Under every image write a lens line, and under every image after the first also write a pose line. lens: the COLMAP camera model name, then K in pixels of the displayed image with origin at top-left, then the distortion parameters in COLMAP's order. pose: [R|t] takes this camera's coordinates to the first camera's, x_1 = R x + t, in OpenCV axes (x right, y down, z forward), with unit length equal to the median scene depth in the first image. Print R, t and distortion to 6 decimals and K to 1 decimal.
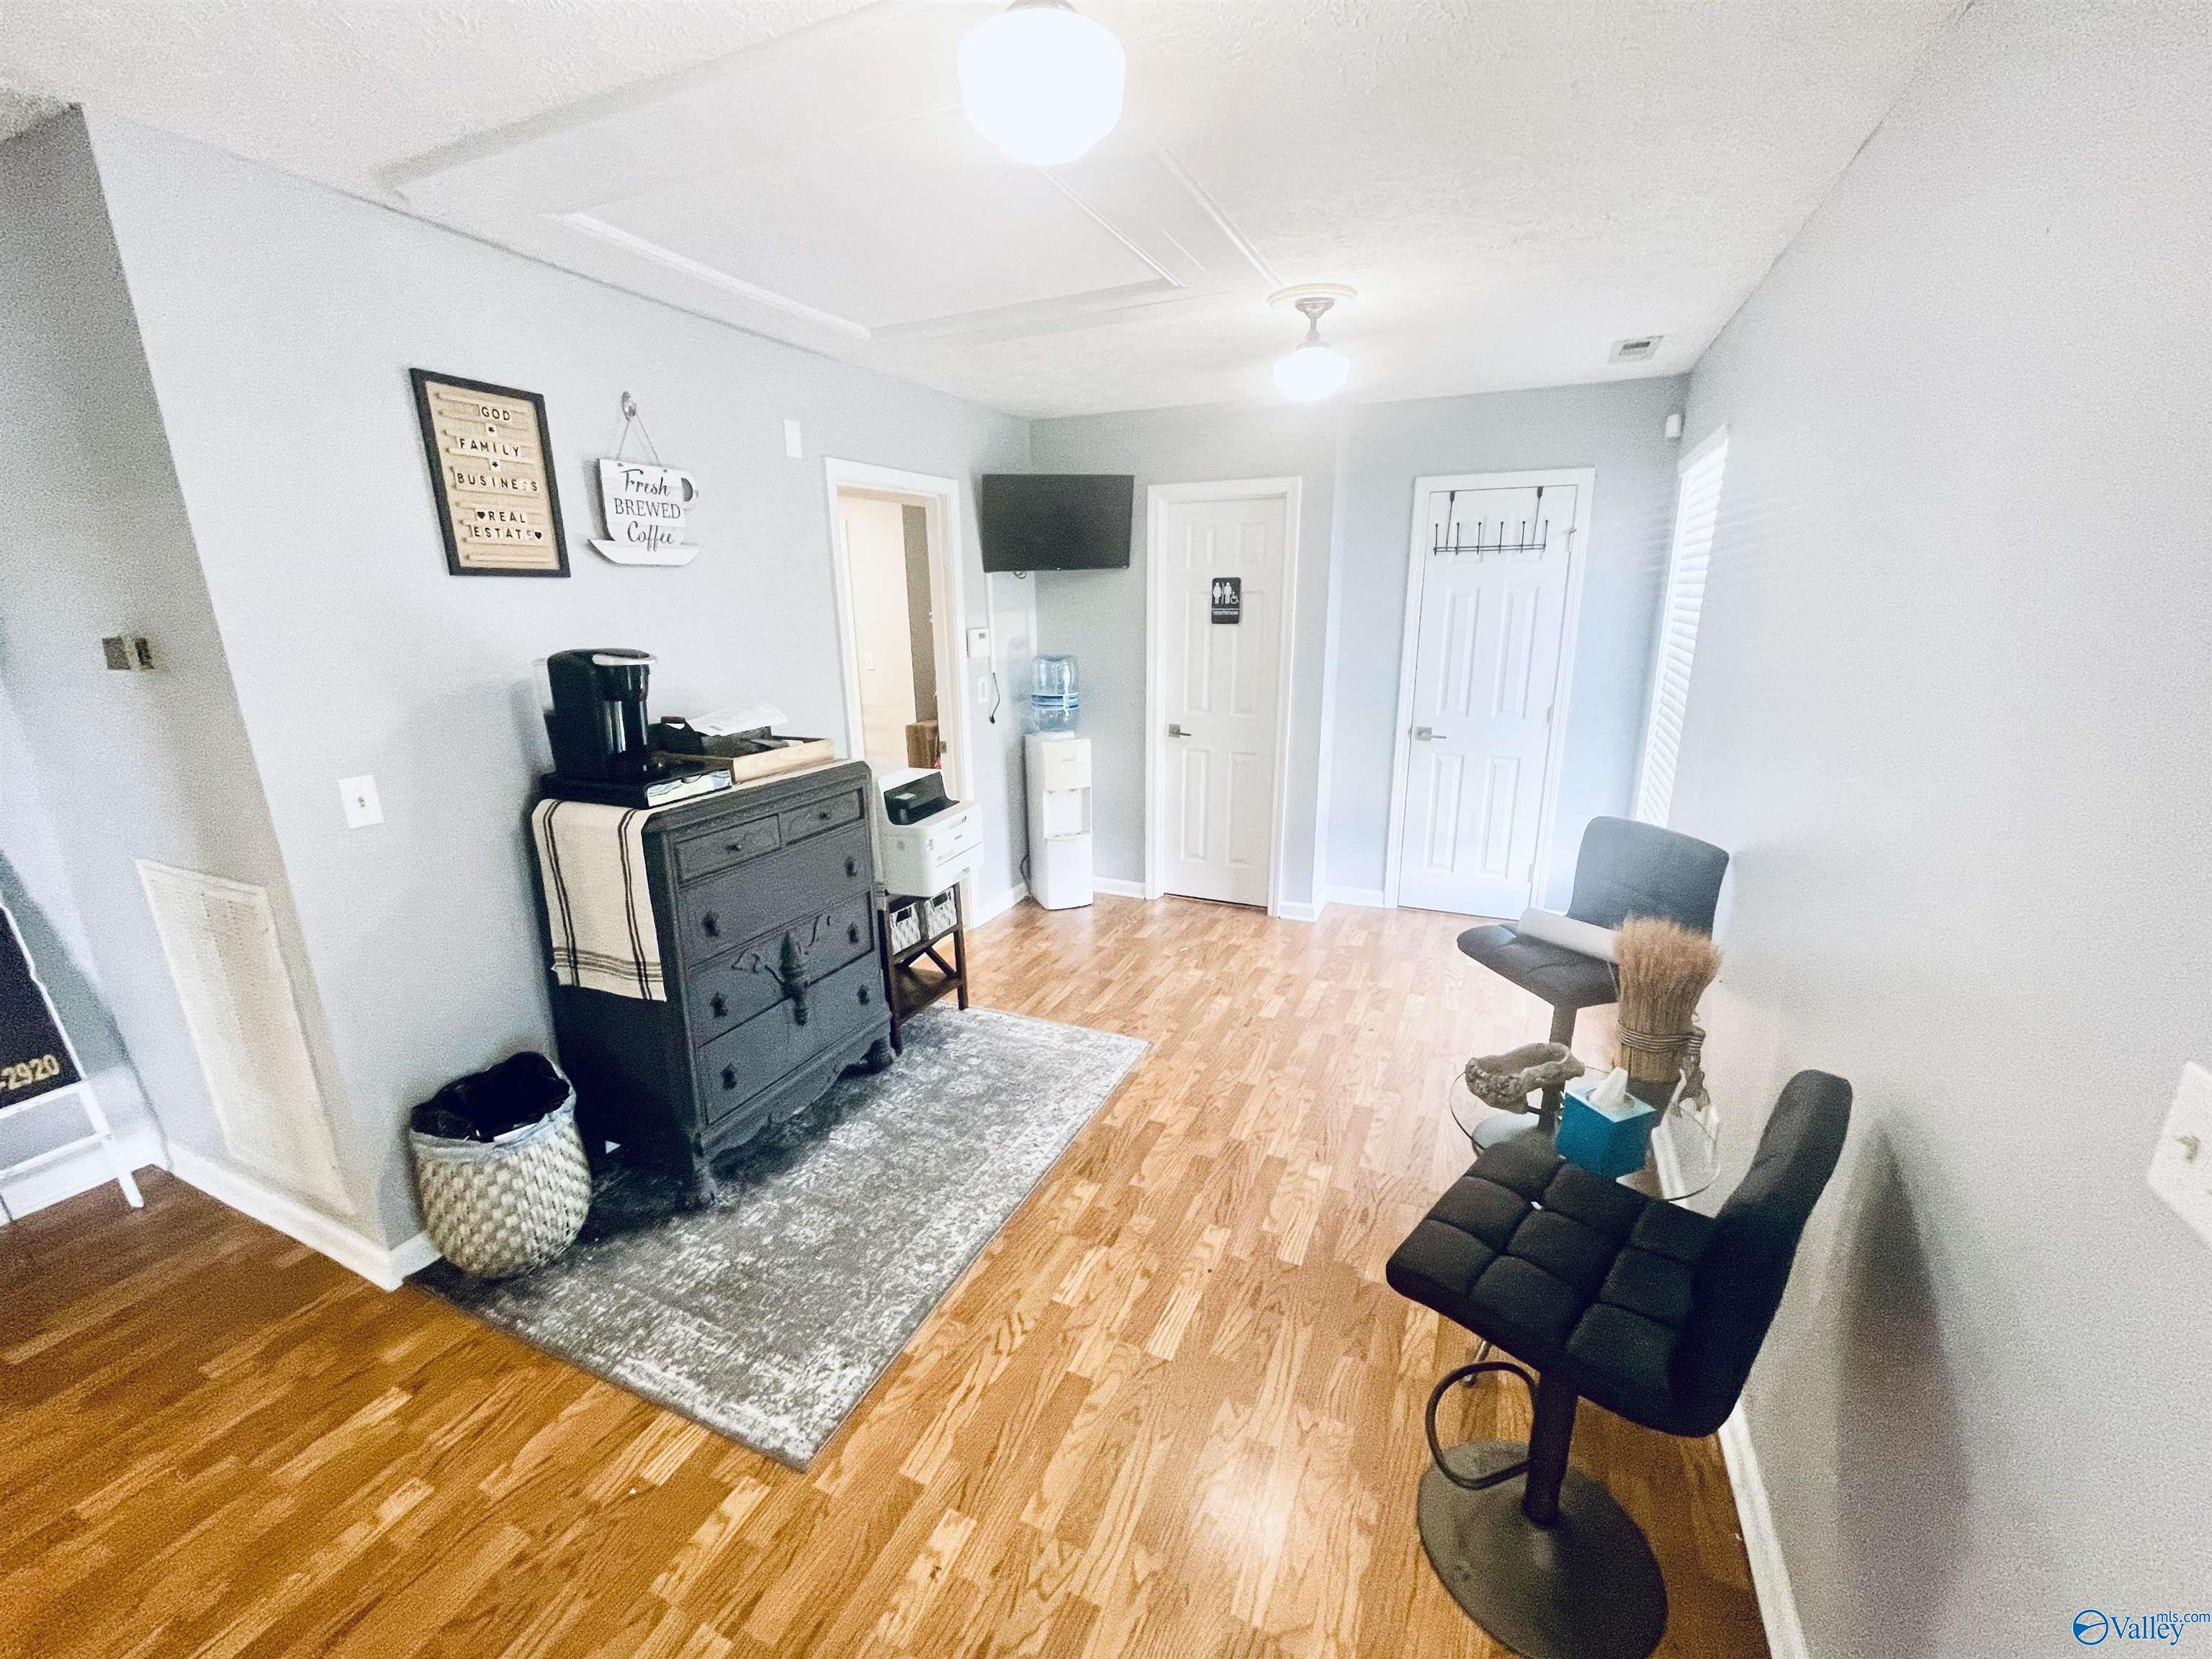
lens RADIAL K [[892.0, 0, 1100.9], [0, 892.0, 834.3], [0, 0, 1]] dist [-0.002151, 0.000412]
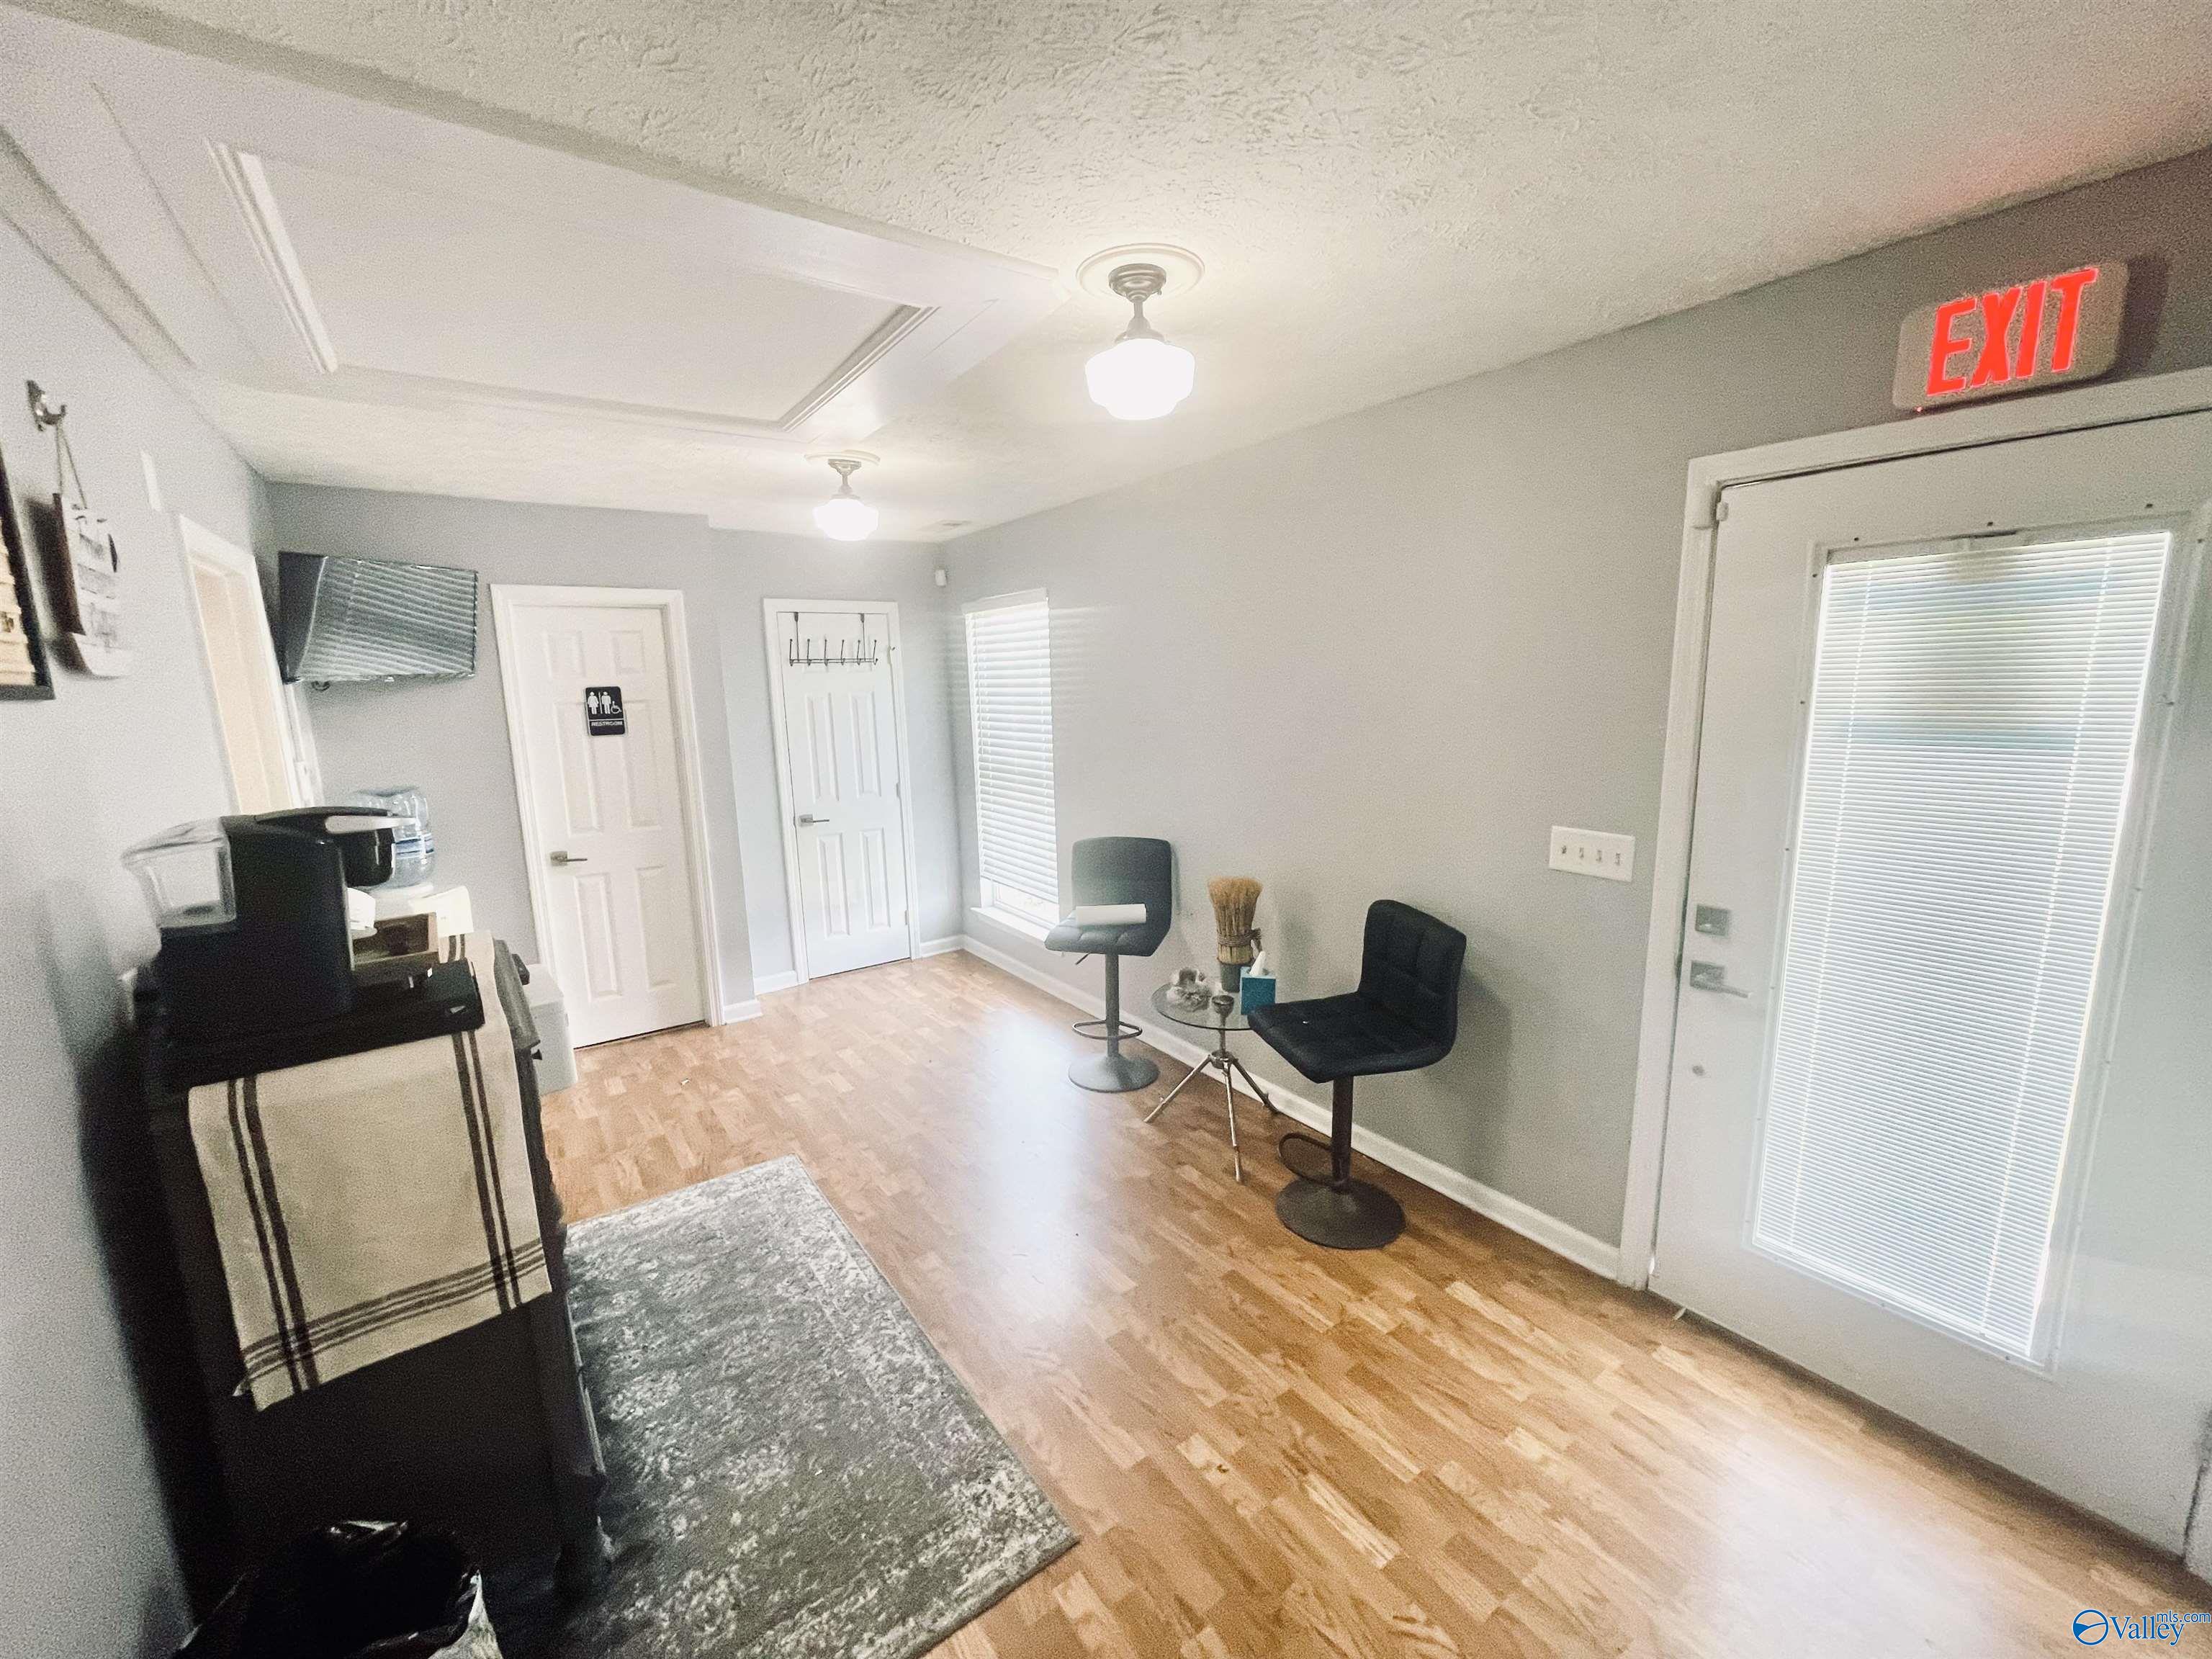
lens RADIAL K [[892.0, 0, 1101.4], [0, 892.0, 834.0], [0, 0, 1]] dist [-0.002151, 0.000412]
pose [[0.502978, -0.151300, 0.850953, -0.548182], [0.244918, 0.969152, 0.027551, -0.048683], [-0.828872, 0.194556, 0.524519, 0.144465]]
